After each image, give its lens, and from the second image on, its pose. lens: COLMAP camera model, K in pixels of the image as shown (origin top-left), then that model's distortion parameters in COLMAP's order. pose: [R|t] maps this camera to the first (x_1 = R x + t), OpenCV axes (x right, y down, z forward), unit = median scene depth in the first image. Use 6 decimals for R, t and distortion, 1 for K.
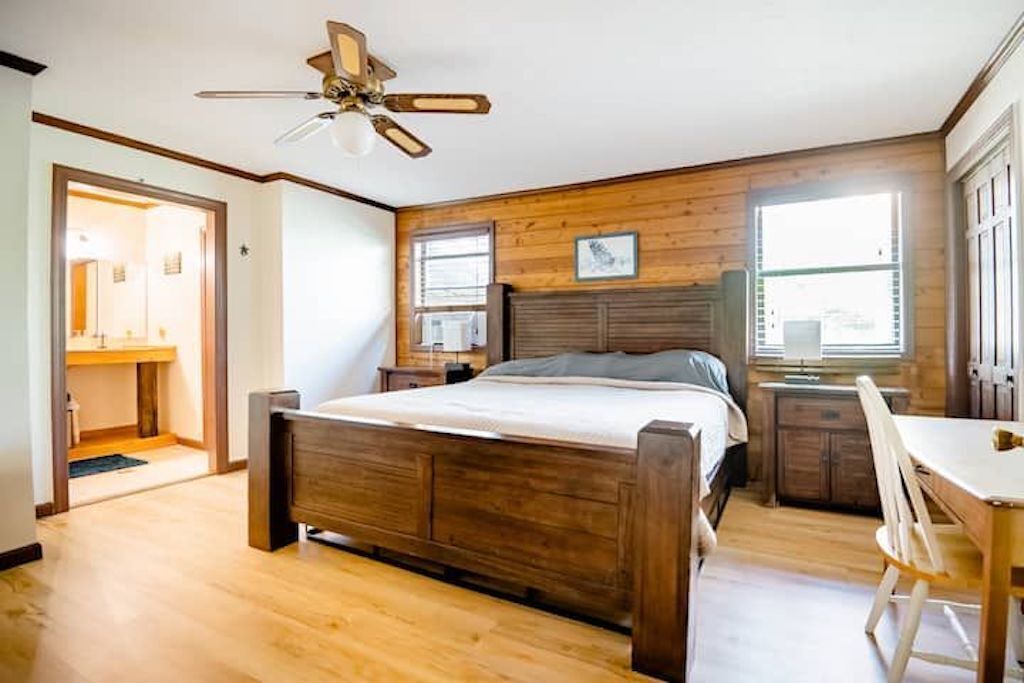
lens RADIAL K [[530.0, 0, 516.7], [0, 530.0, 340.8], [0, 0, 1]] dist [-0.021168, -0.008143]
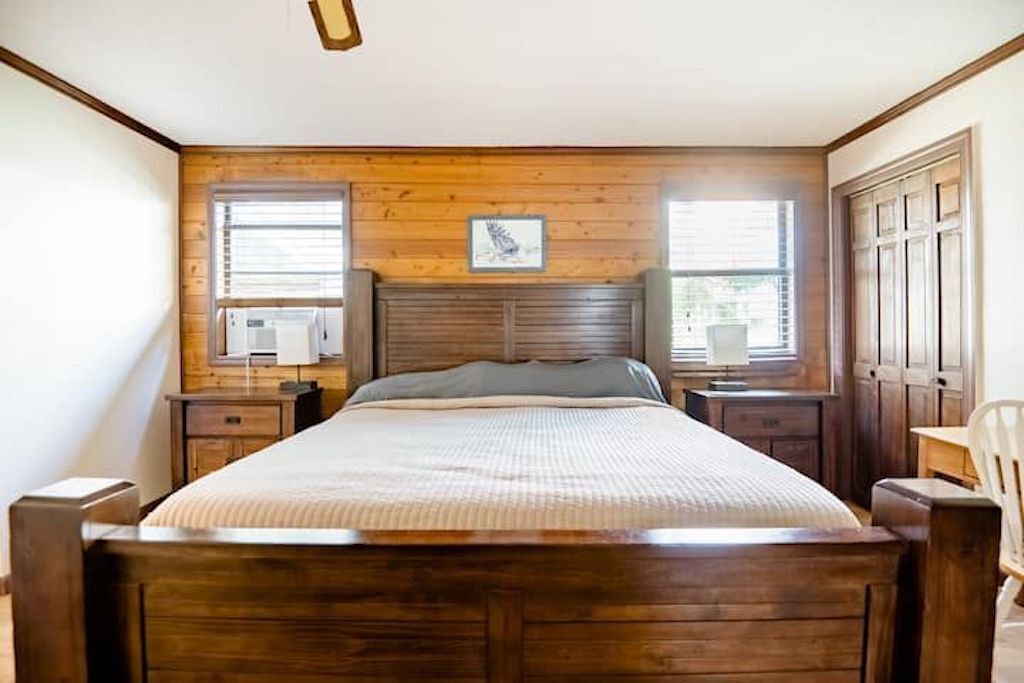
lens RADIAL K [[530.0, 0, 510.7], [0, 530.0, 339.8], [0, 0, 1]] dist [-0.021168, -0.008143]
pose [[0.873826, -0.014277, 0.486029, -0.219669], [0.008560, 0.999866, 0.013979, -0.021531], [-0.486163, -0.008055, 0.873831, 0.281122]]
